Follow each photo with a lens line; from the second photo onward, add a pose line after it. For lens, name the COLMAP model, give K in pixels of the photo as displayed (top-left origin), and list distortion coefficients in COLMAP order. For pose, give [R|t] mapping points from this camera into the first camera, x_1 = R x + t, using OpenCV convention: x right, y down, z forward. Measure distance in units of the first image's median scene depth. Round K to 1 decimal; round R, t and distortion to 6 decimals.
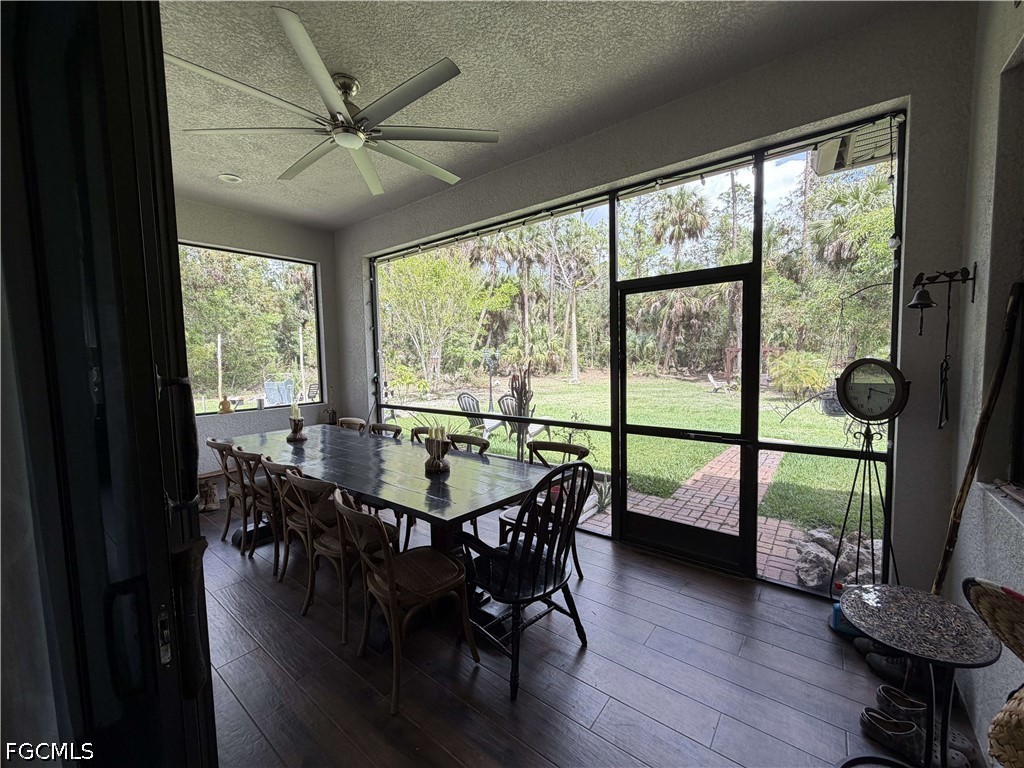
lens RADIAL K [[406.5, 0, 513.6], [0, 406.5, 383.4], [0, 0, 1]] dist [0.002407, 0.001110]
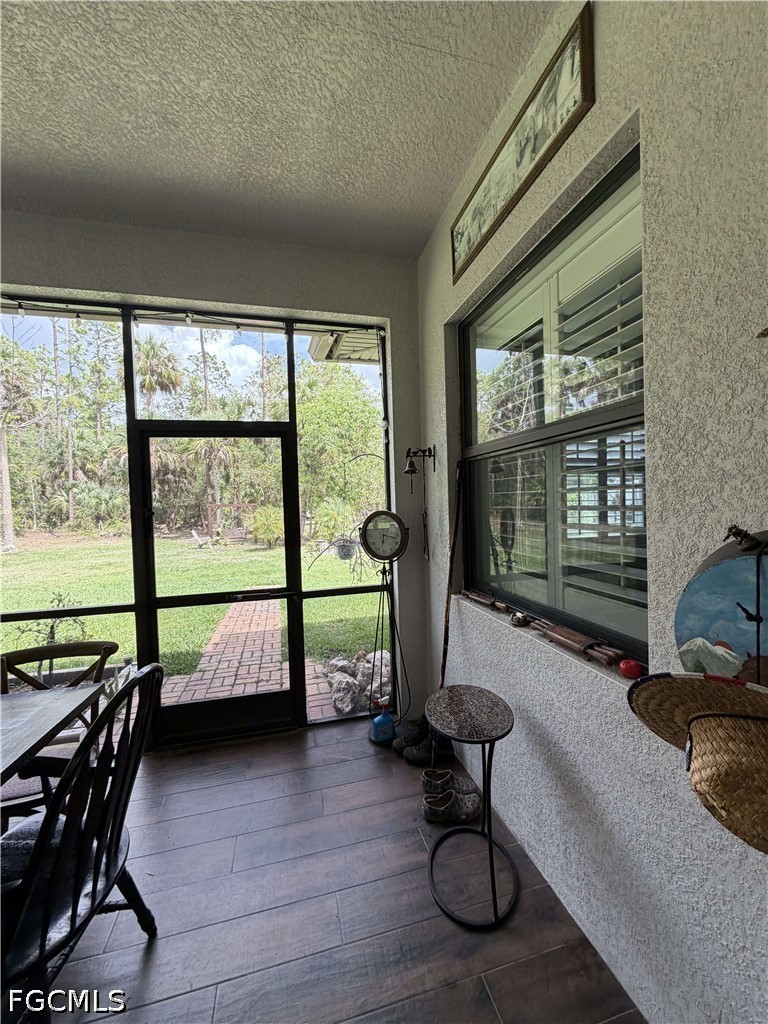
lens RADIAL K [[406.5, 0, 383.0], [0, 406.5, 510.4], [0, 0, 1]] dist [0.002407, 0.001110]
pose [[0.618202, -0.012007, 0.785928, -0.075306], [0.068673, 0.996885, -0.038787, -0.009186], [-0.783014, 0.077951, 0.617100, 0.142103]]
